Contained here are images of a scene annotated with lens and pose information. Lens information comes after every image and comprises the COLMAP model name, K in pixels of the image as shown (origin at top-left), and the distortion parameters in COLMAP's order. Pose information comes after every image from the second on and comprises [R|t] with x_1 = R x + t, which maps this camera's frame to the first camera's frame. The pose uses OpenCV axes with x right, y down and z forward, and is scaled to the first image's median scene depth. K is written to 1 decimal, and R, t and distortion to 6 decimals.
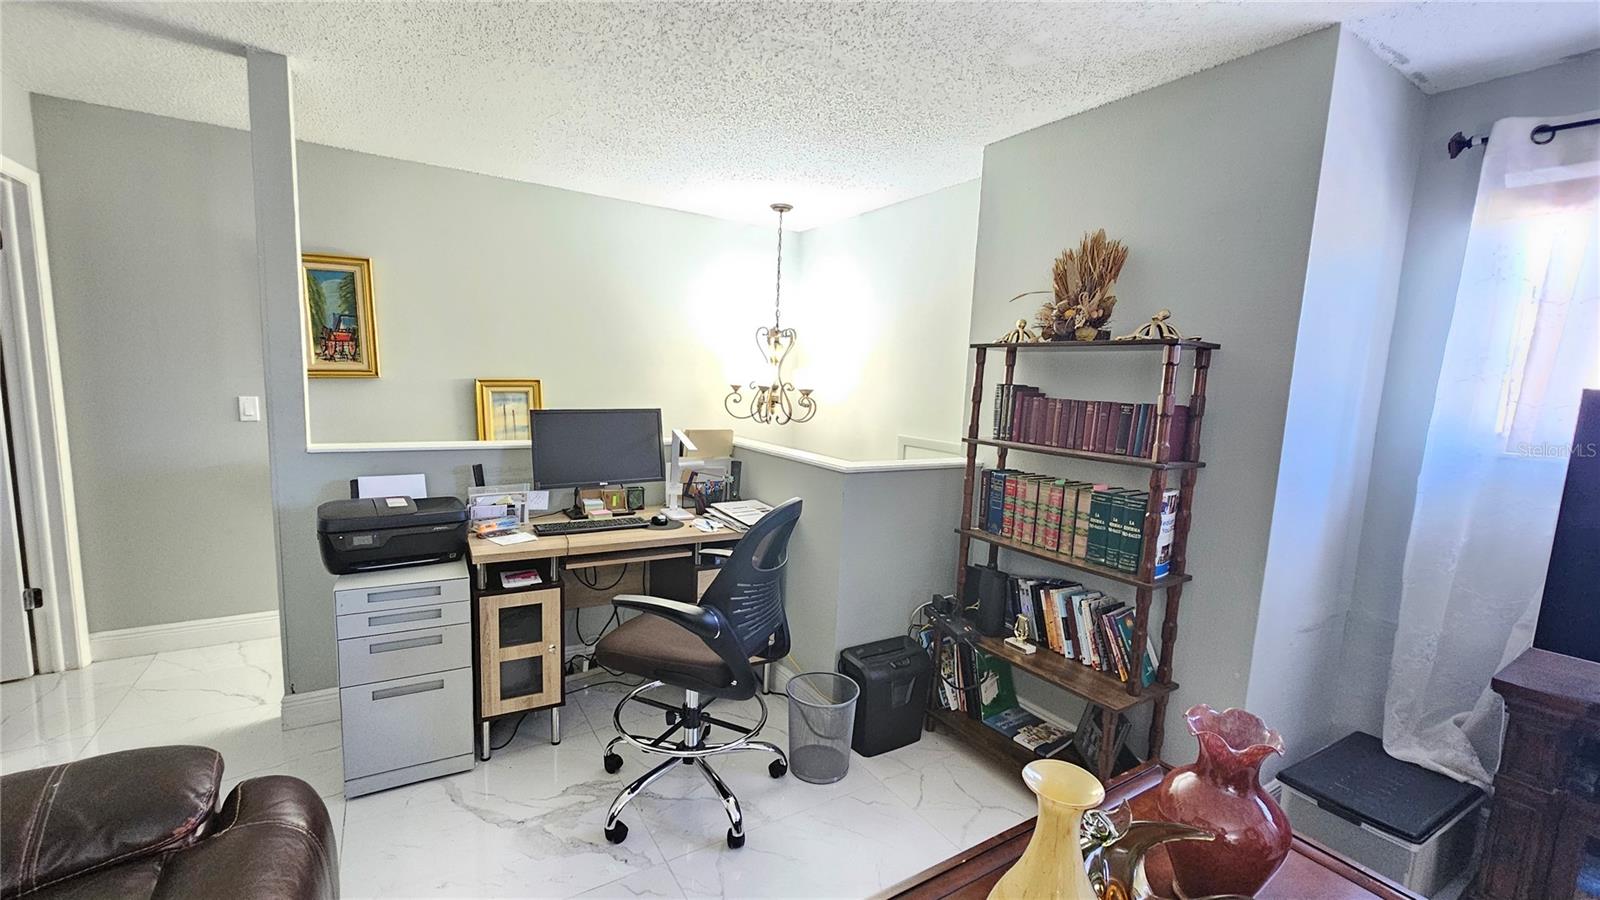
lens RADIAL K [[650.2, 0, 795.3], [0, 650.2, 457.5], [0, 0, 1]] dist [-0.001585, -0.000976]
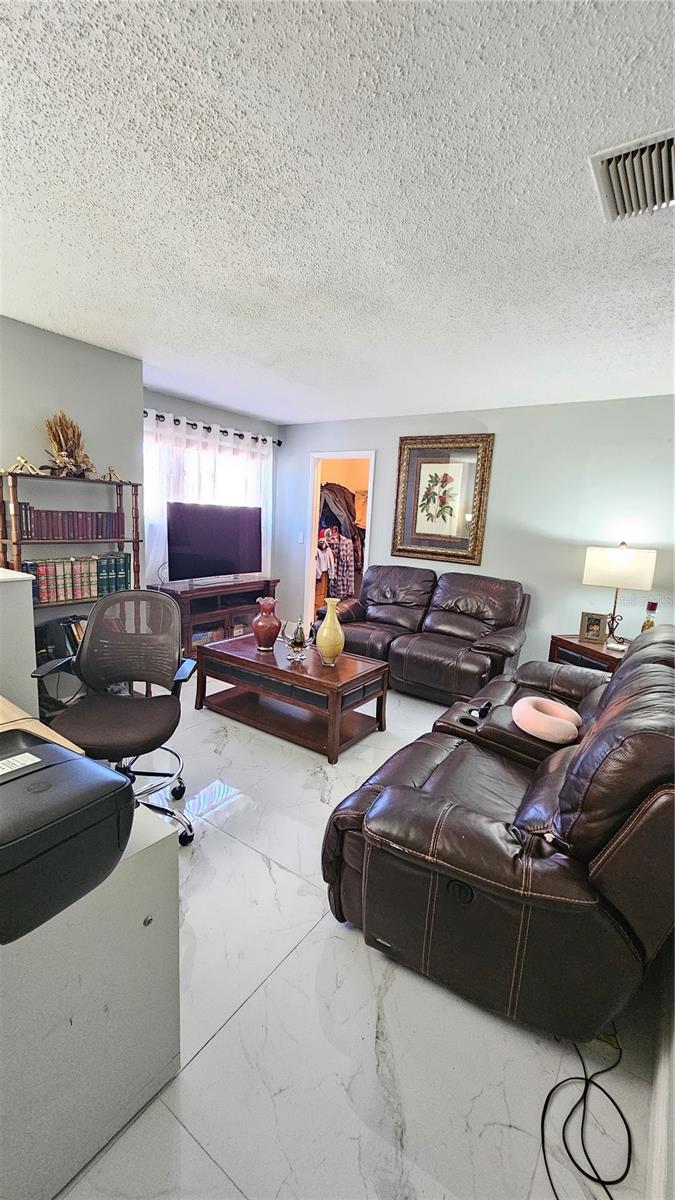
lens RADIAL K [[487.7, 0, 330.8], [0, 487.7, 598.0], [0, 0, 1]] dist [-0.001585, -0.000976]
pose [[-0.411676, -0.210436, 0.886701, -1.055019], [0.043258, 0.967366, 0.249664, -0.158312], [-0.910303, 0.141138, -0.389138, 0.903993]]
